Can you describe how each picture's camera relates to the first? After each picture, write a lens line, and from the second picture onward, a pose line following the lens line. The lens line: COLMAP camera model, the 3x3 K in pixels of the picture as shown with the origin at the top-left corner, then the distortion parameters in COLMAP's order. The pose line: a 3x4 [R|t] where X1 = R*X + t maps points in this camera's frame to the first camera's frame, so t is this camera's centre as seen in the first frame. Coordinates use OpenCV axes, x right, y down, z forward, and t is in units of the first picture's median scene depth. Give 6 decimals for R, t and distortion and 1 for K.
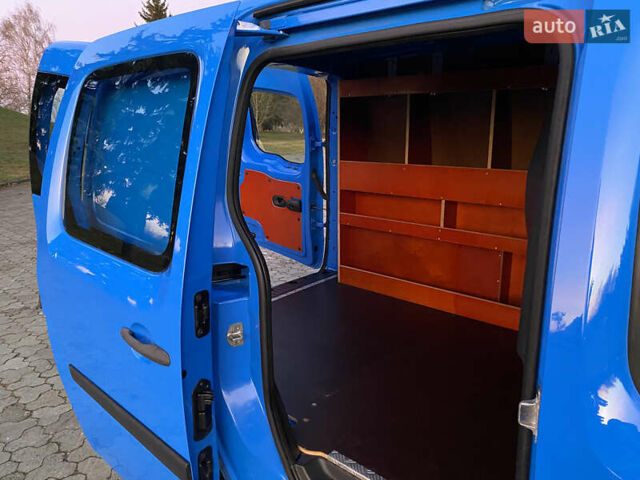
lens RADIAL K [[483.4, 0, 321.9], [0, 483.4, 234.7], [0, 0, 1]] dist [0.016705, -0.006138]
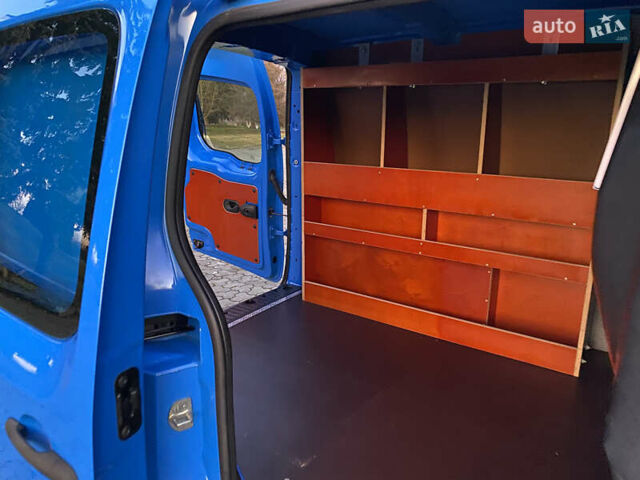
lens RADIAL K [[460.3, 0, 321.1], [0, 460.3, 232.9], [0, 0, 1]] dist [0.004336, -0.002750]
pose [[0.993172, -0.010090, 0.116219, -0.029683], [0.007960, 0.999792, 0.018777, -0.041670], [-0.116384, -0.017724, 0.993046, 0.181618]]
